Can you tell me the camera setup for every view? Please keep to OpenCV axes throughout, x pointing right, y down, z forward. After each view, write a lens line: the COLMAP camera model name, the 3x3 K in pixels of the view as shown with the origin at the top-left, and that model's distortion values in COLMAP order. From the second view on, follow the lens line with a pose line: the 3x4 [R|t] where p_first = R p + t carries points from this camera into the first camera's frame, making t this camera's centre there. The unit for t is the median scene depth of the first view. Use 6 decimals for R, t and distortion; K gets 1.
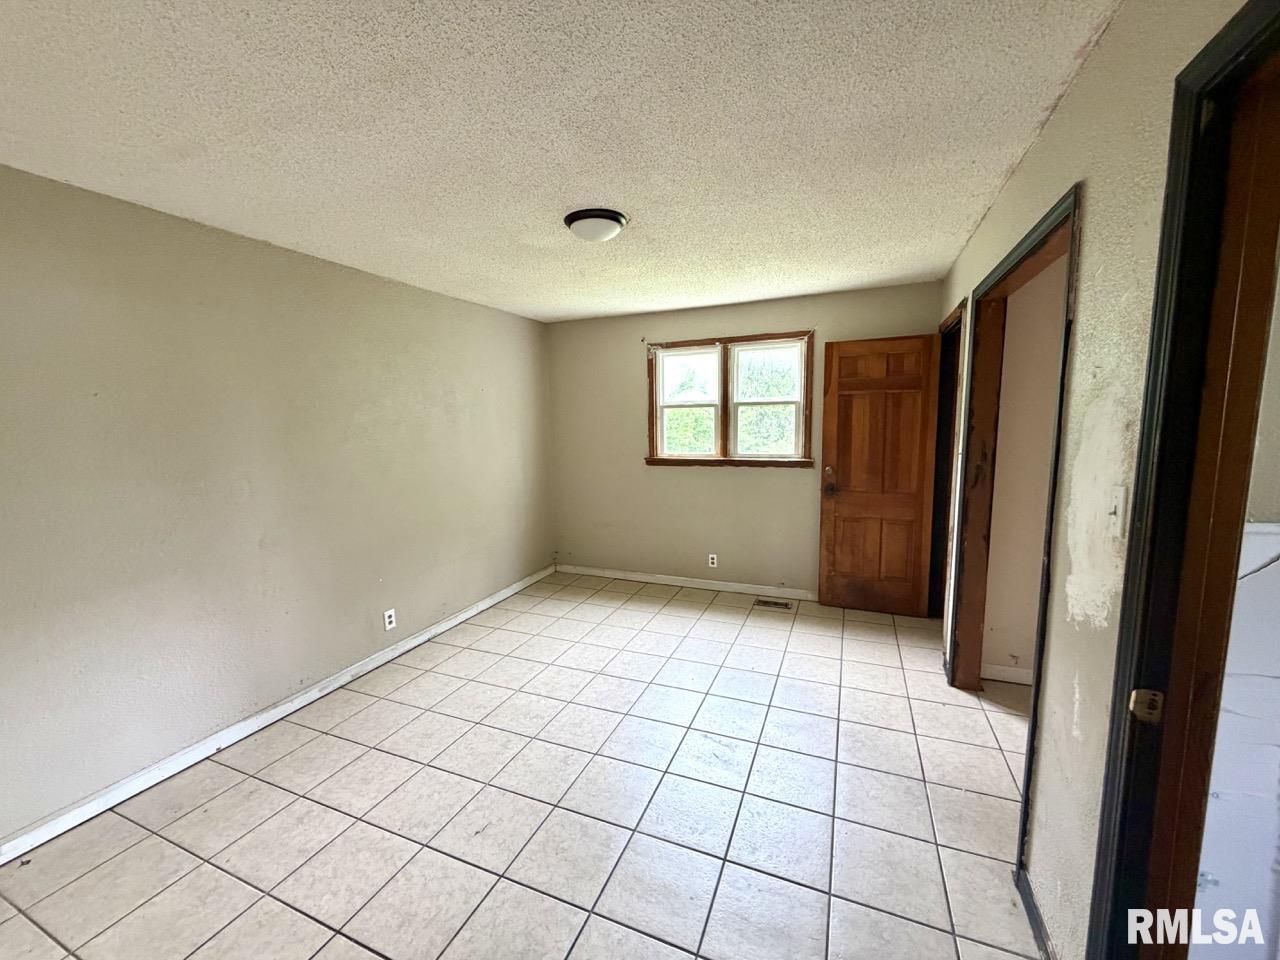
lens RADIAL K [[508.7, 0, 636.1], [0, 508.7, 480.8], [0, 0, 1]] dist [-0.001271, -0.000299]
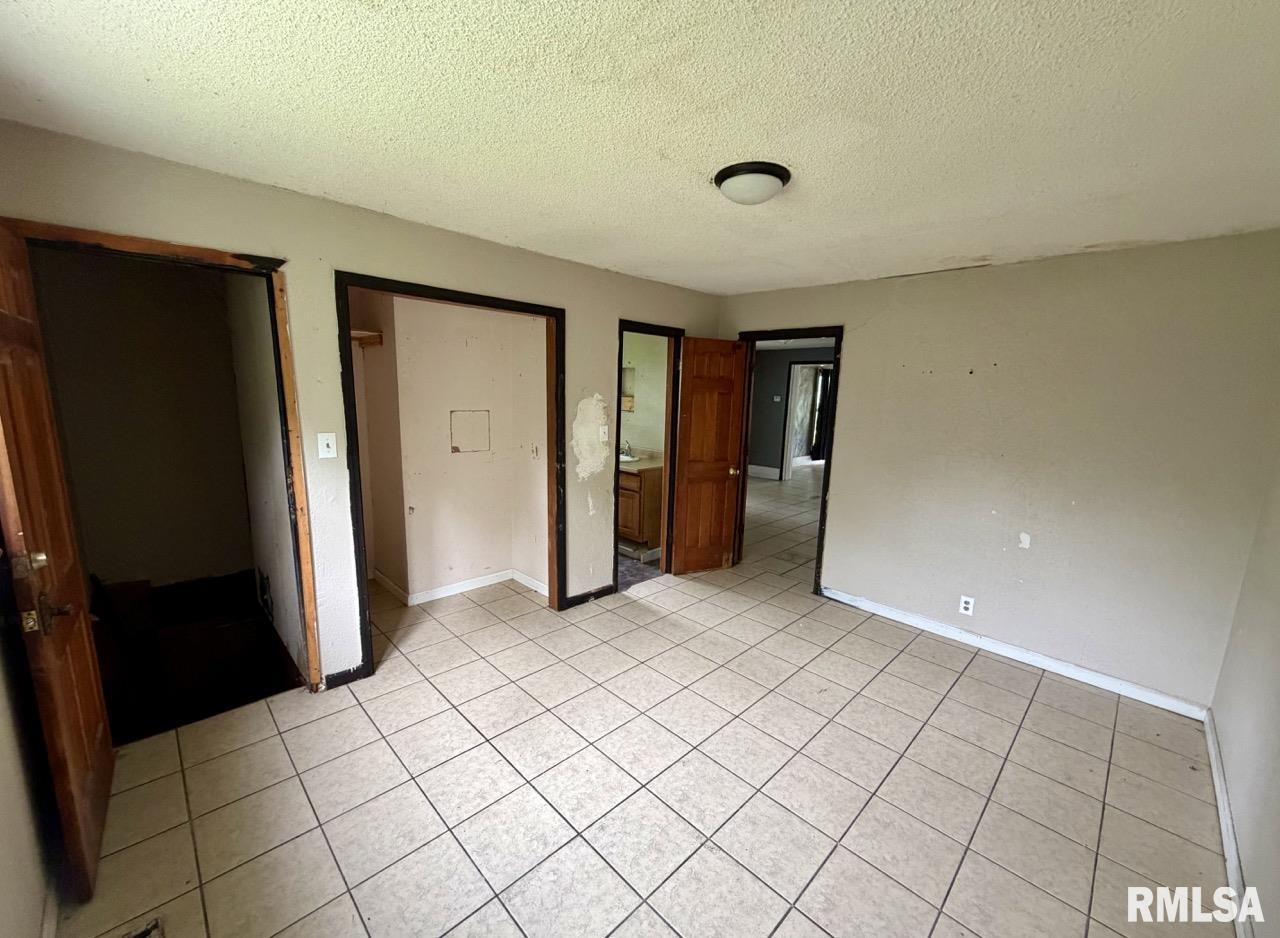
lens RADIAL K [[509.7, 0, 640.0], [0, 509.7, 469.0], [0, 0, 1]] dist [0.000554, 0.000042]
pose [[-0.927657, -0.069679, 0.366874, -0.220190], [0.029269, 0.965849, 0.257447, -0.243248], [-0.372284, 0.249561, -0.893938, 1.684427]]
